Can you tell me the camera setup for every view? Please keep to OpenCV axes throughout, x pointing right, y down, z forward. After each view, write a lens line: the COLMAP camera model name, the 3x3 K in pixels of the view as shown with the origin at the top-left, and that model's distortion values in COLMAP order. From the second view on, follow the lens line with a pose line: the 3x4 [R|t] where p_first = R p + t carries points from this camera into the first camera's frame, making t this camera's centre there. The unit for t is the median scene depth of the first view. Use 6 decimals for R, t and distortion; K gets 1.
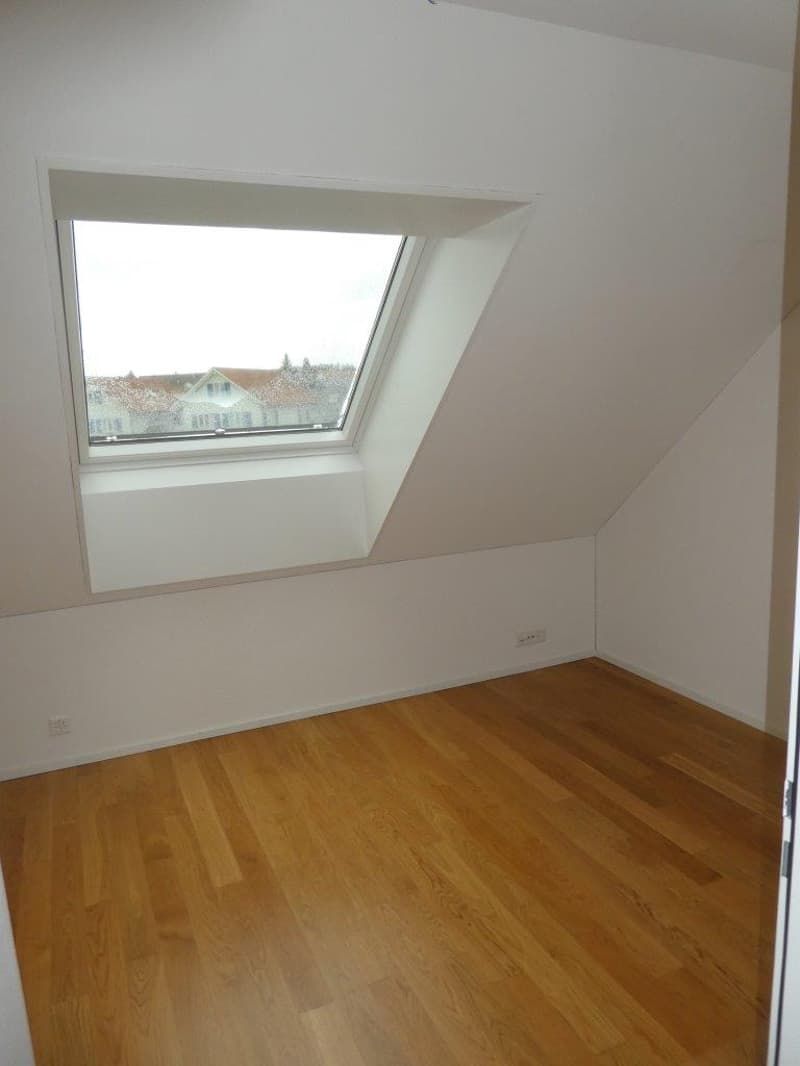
lens RADIAL K [[769.9, 0, 402.7], [0, 769.9, 551.7], [0, 0, 1]] dist [-0.006516, -0.002116]
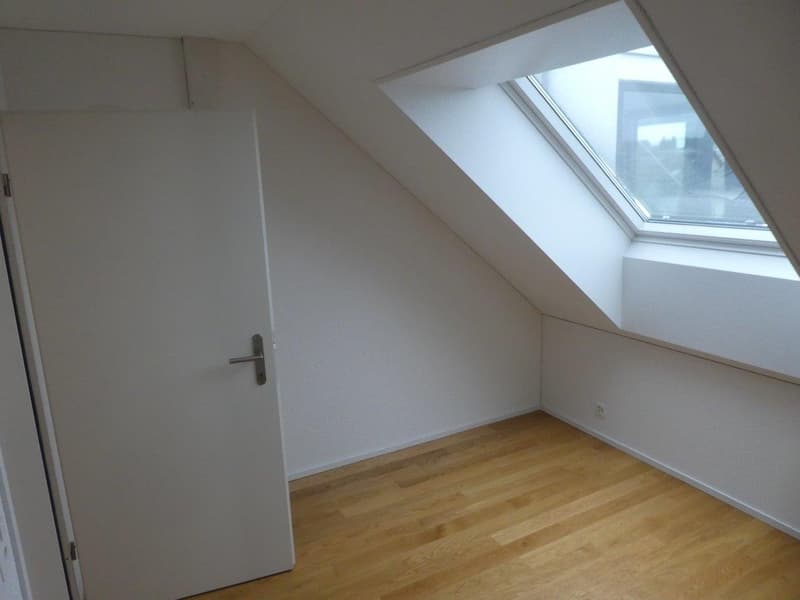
lens RADIAL K [[577.8, 0, 400.0], [0, 577.8, 300.0], [0, 0, 1]] dist [-0.006516, -0.002116]
pose [[0.070307, 0.261112, -0.962745, 0.516873], [-0.154001, 0.956403, 0.248146, -0.182093], [0.985566, 0.130817, 0.107453, 0.485533]]
